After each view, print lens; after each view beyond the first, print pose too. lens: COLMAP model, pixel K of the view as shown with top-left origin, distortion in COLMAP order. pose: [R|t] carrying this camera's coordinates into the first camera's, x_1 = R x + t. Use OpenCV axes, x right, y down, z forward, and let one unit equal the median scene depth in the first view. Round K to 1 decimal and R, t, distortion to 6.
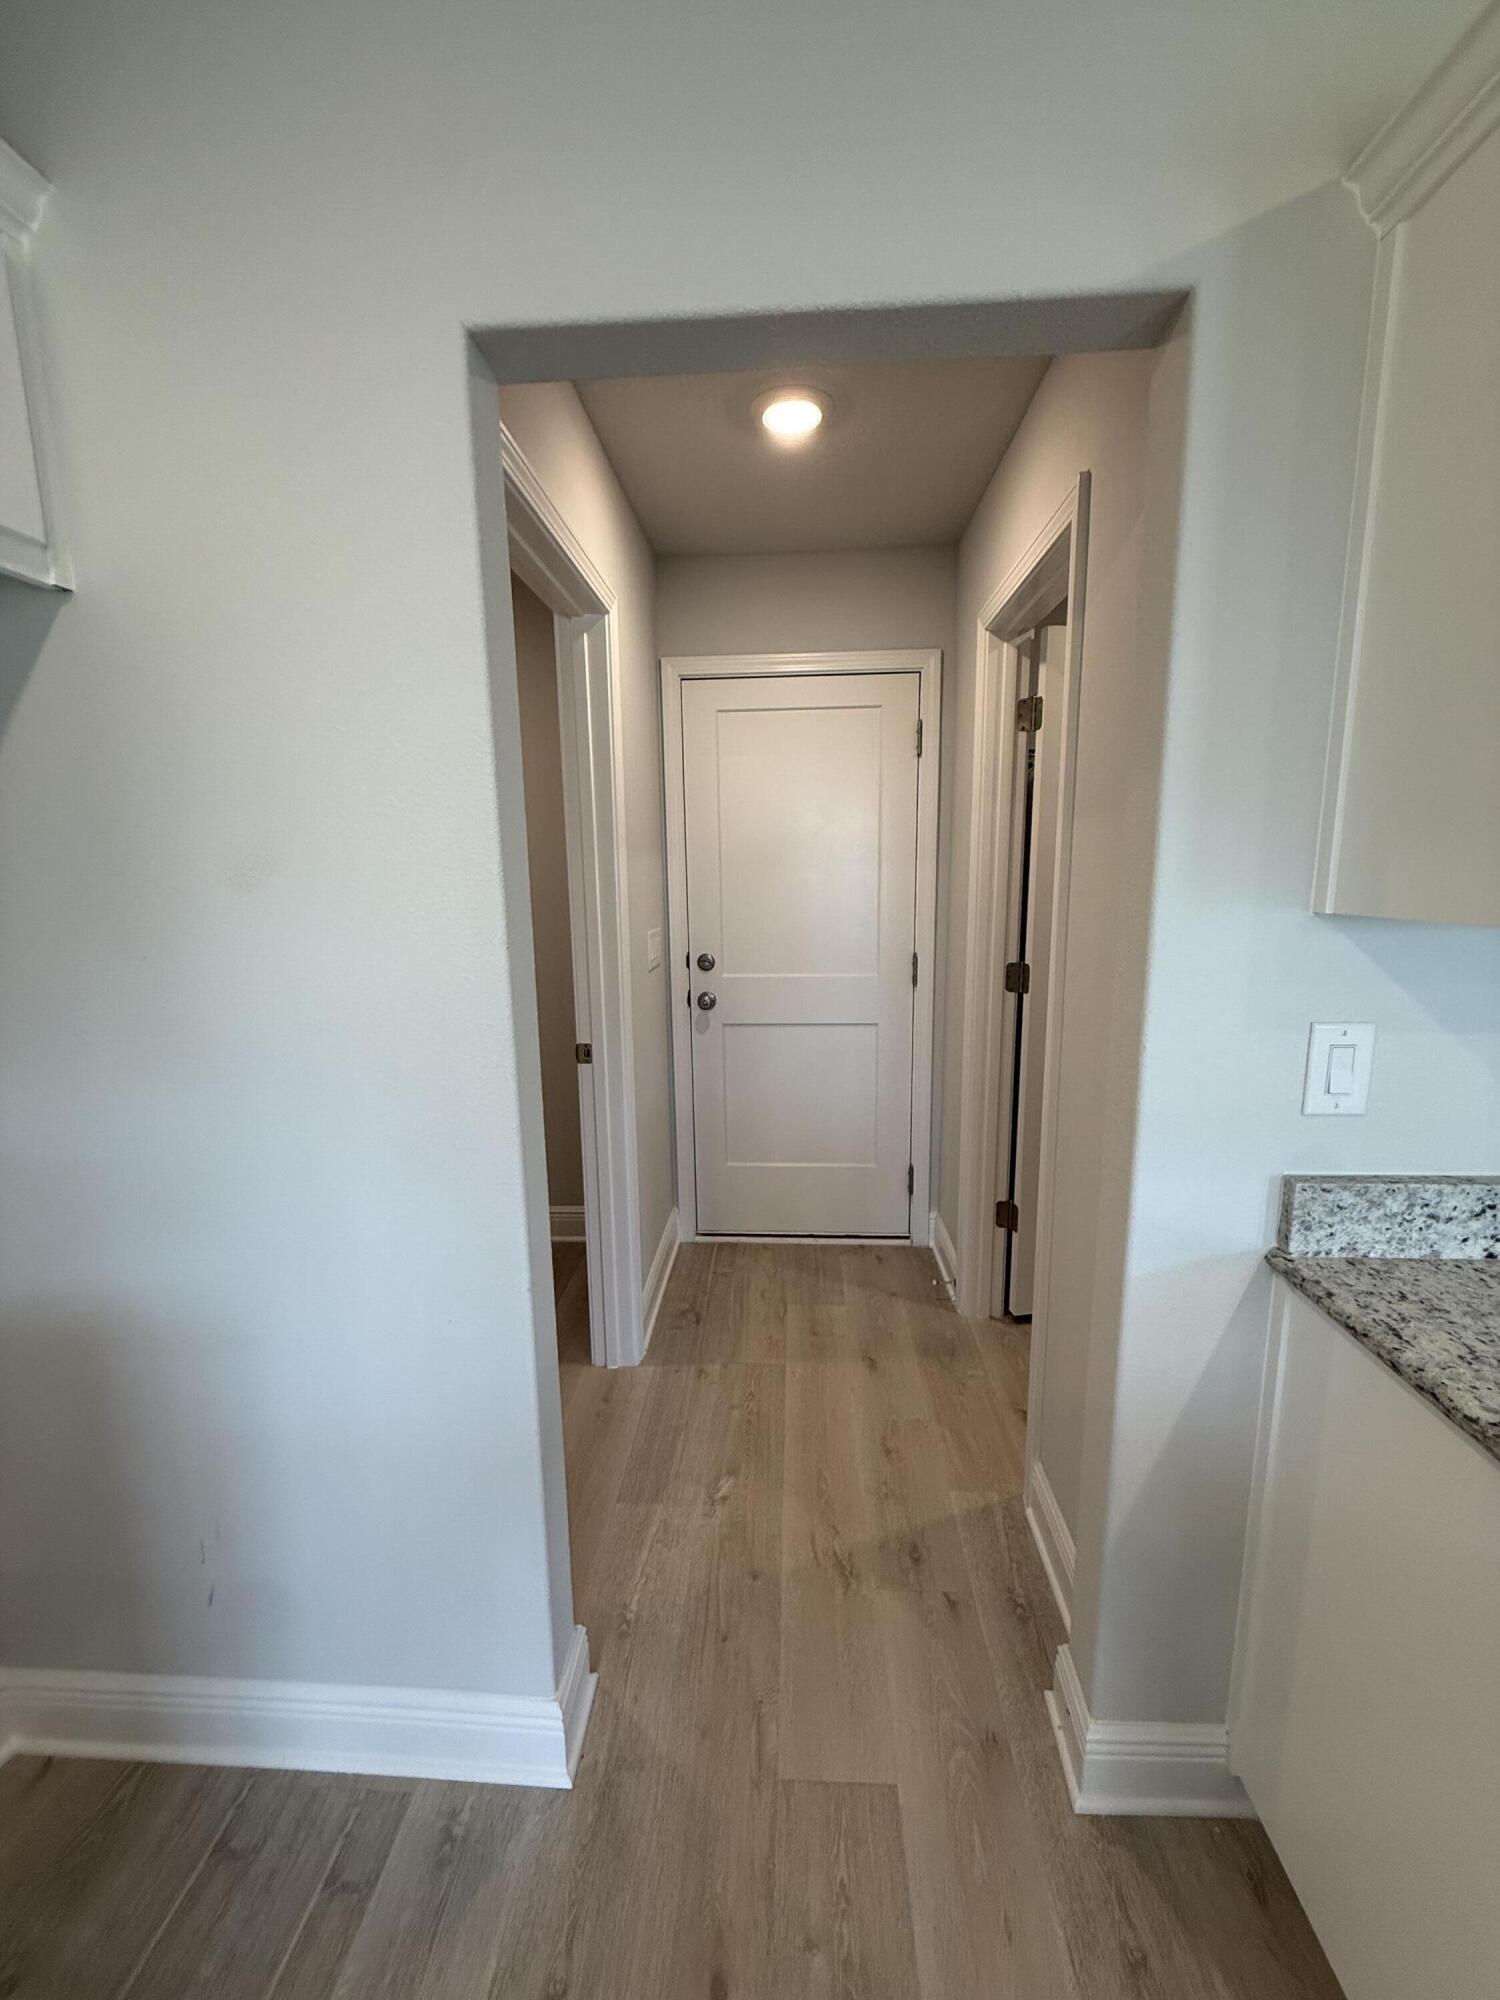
lens RADIAL K [[795.4, 0, 743.6], [0, 795.4, 998.9], [0, 0, 1]] dist [0.000545, 0.000020]
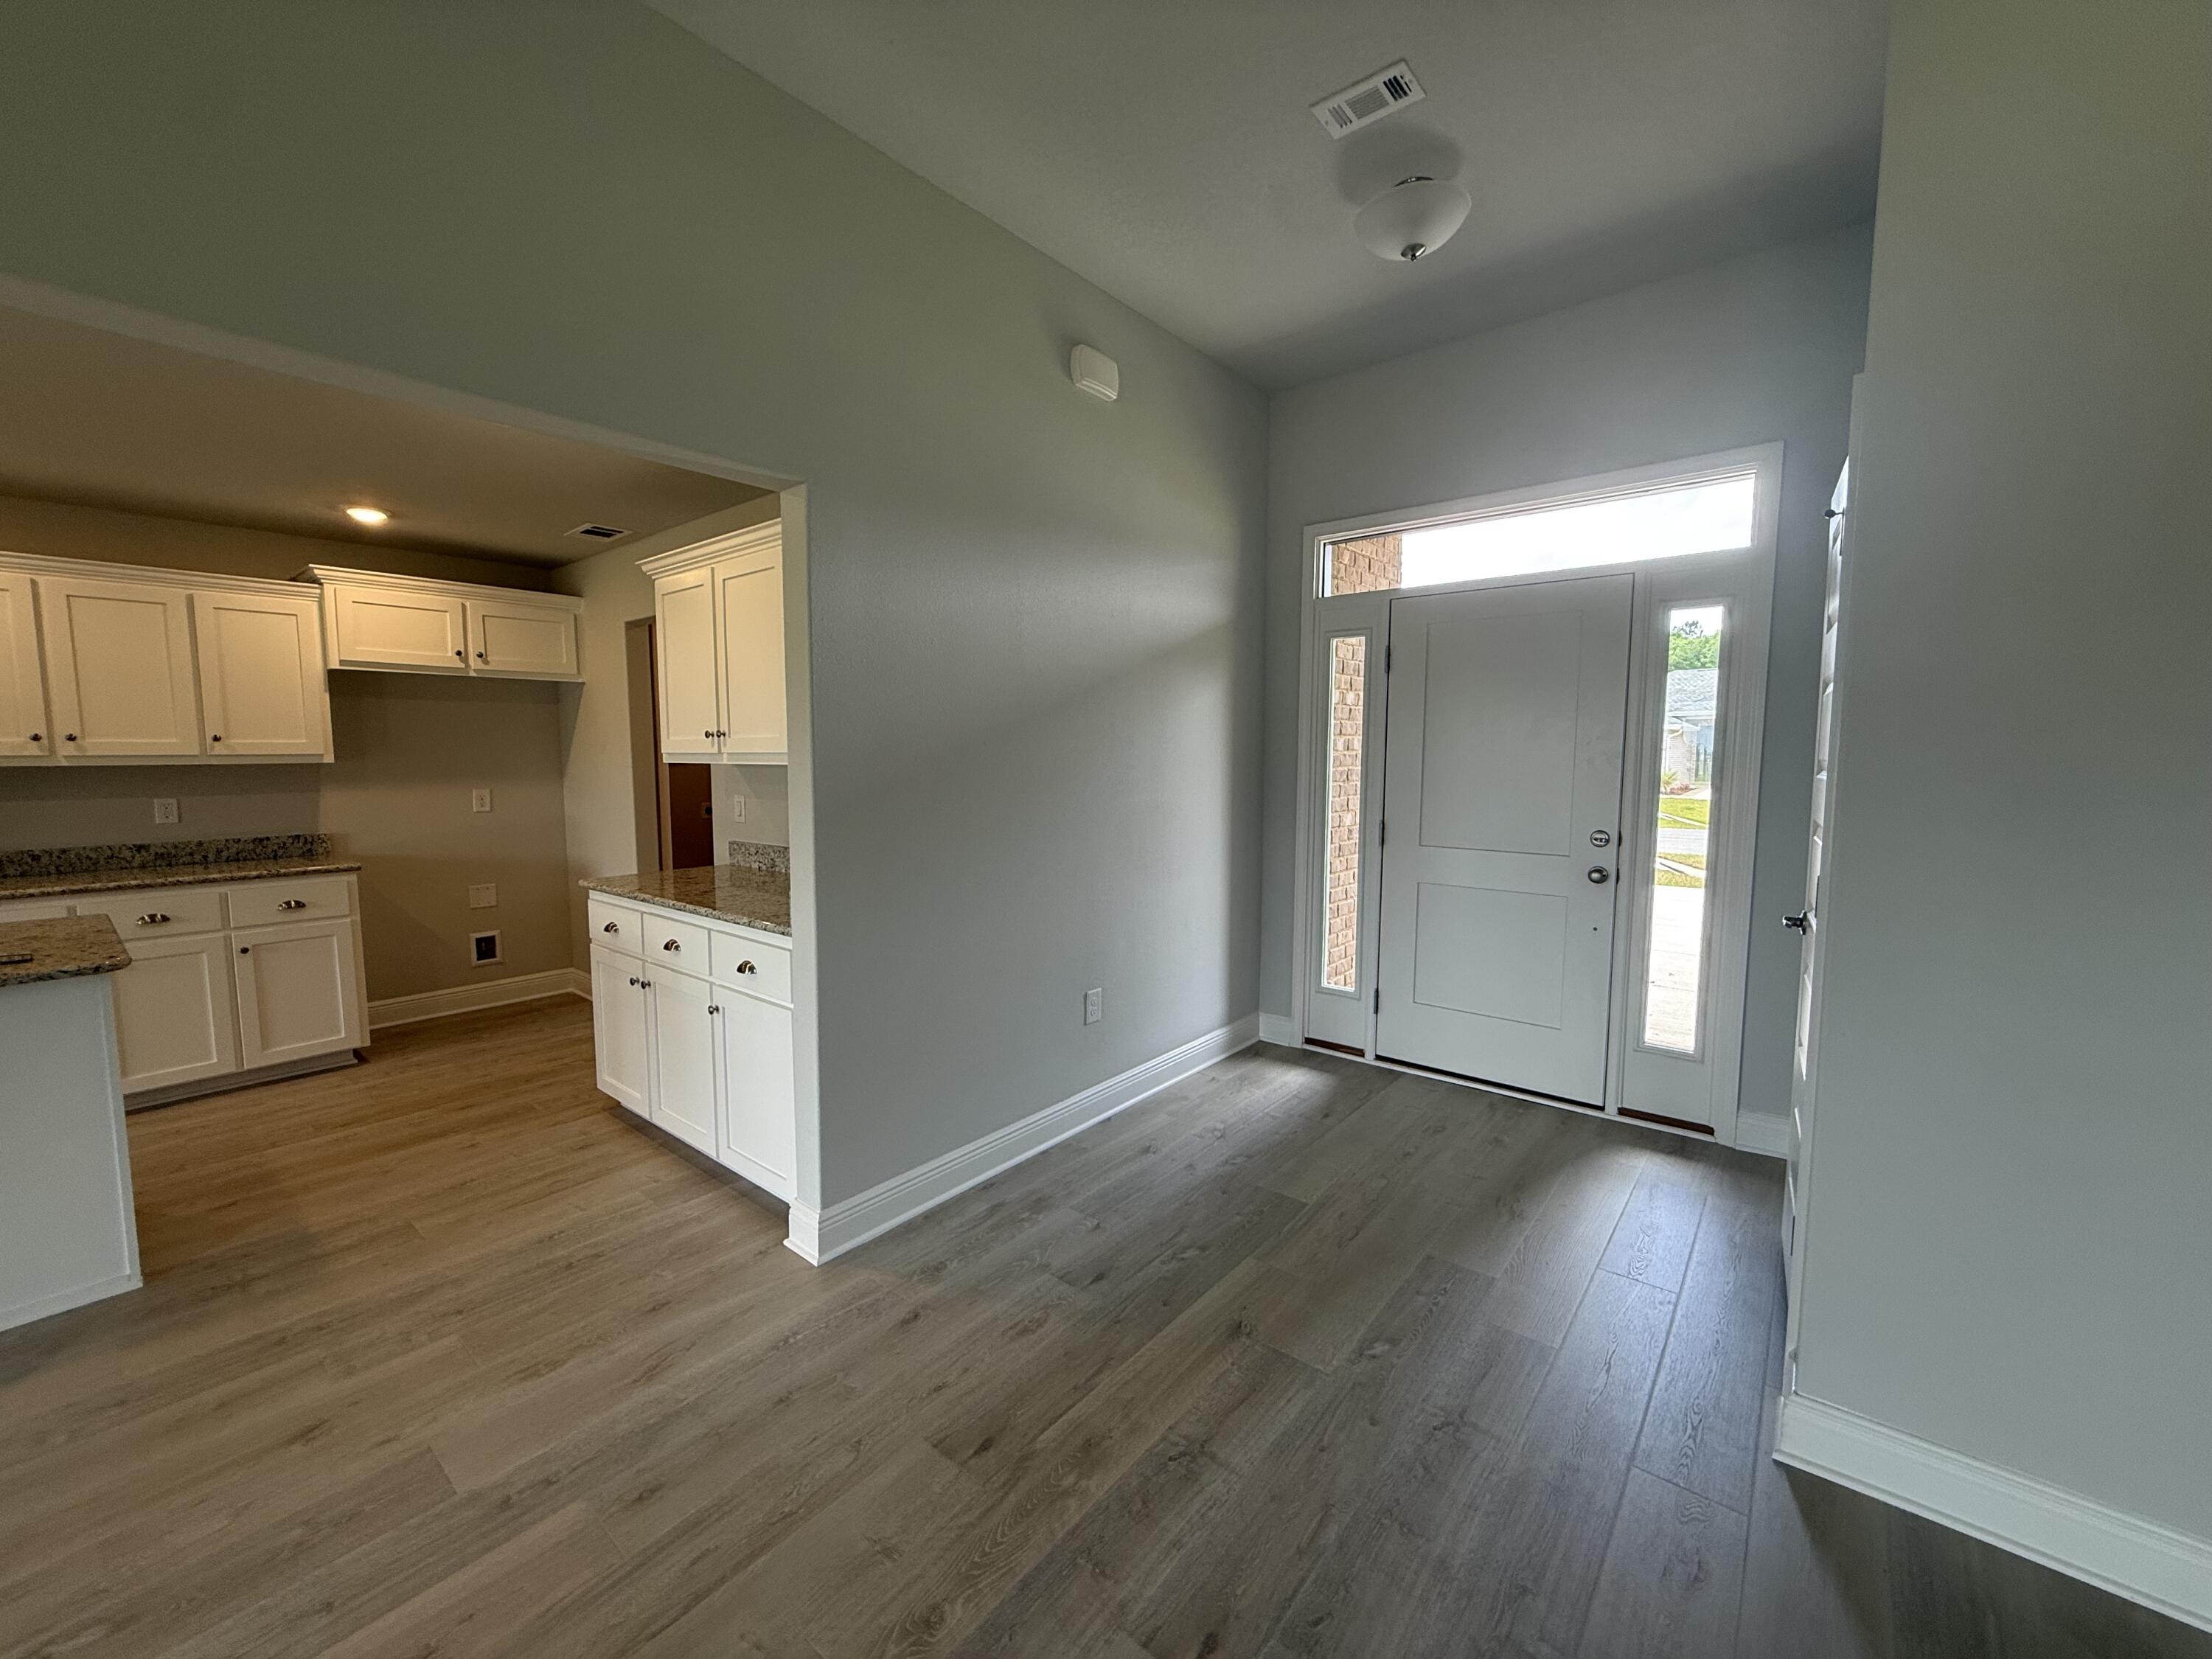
lens RADIAL K [[879.7, 0, 1103.1], [0, 879.7, 827.3], [0, 0, 1]] dist [0.000545, 0.000020]
pose [[0.807021, 0.061547, -0.587306, 3.385346], [-0.105980, 0.993501, -0.041512, 0.126495], [0.580934, 0.095744, 0.808300, -0.900063]]
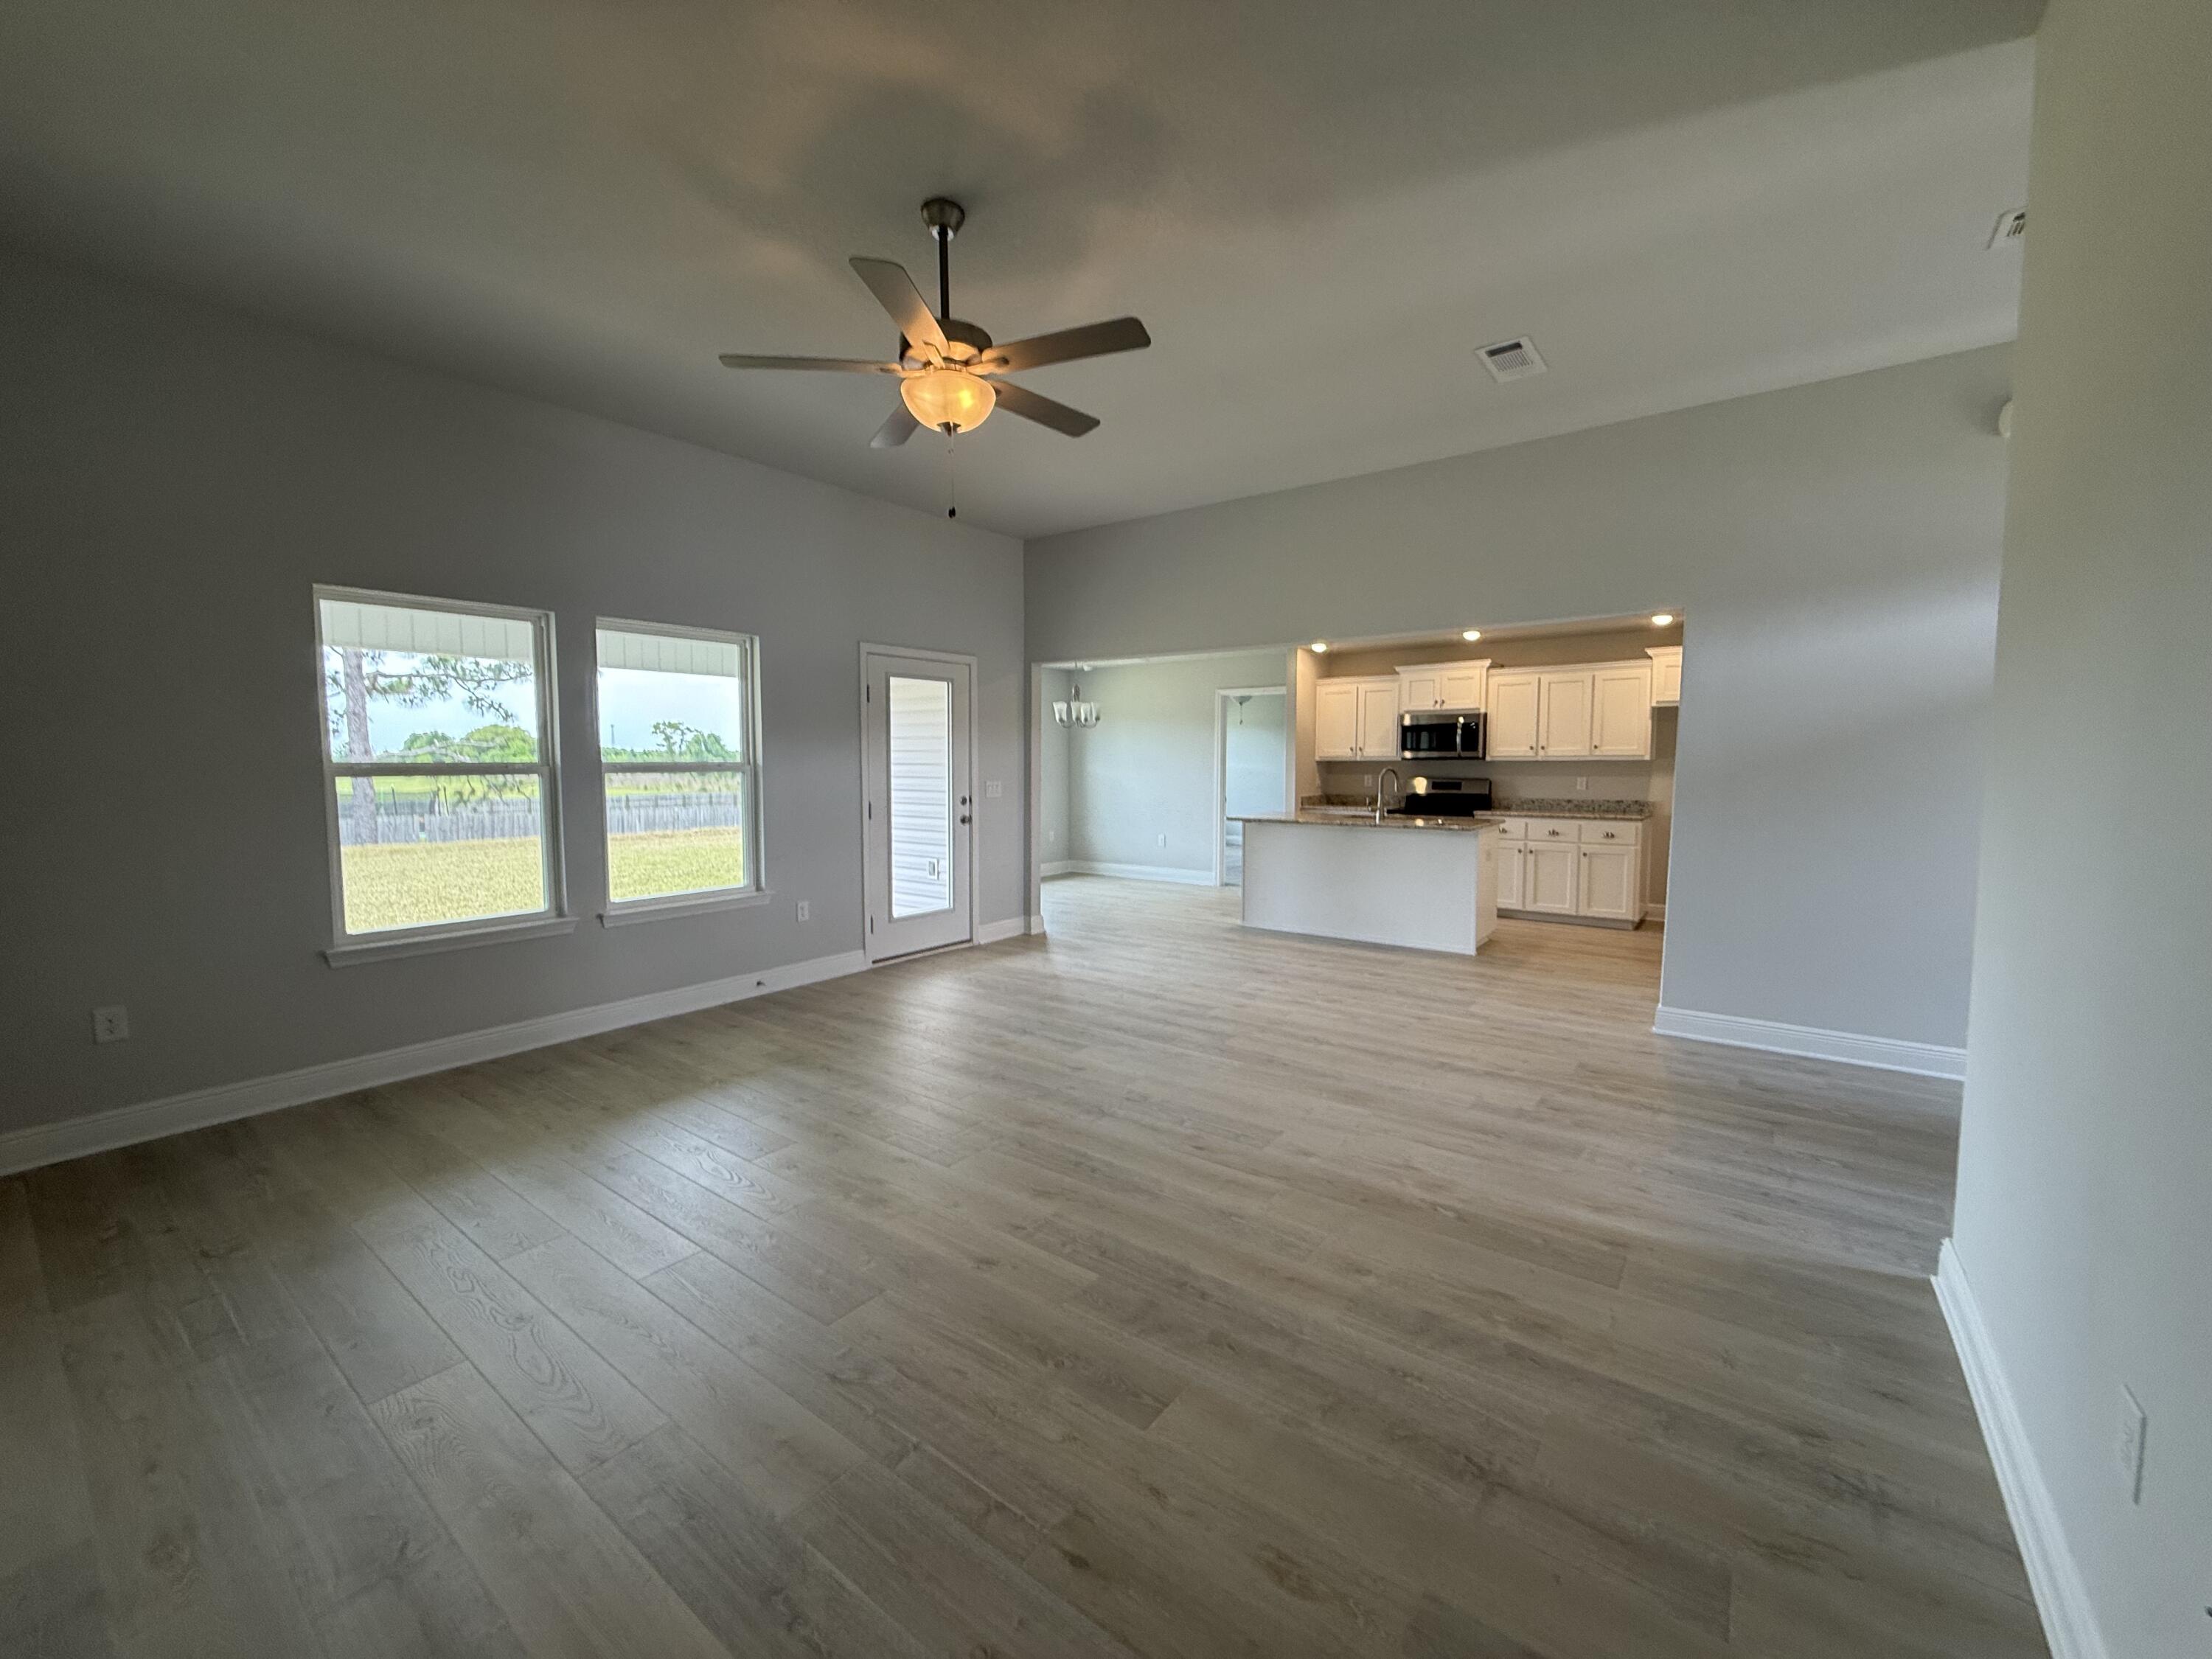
lens RADIAL K [[879.7, 0, 1101.8], [0, 879.7, 831.8], [0, 0, 1]] dist [0.000545, 0.000020]
pose [[-0.558202, 0.082601, -0.825583, 5.852853], [-0.127914, 0.974569, 0.183994, -0.080992], [0.819786, 0.208310, -0.533441, 0.270024]]
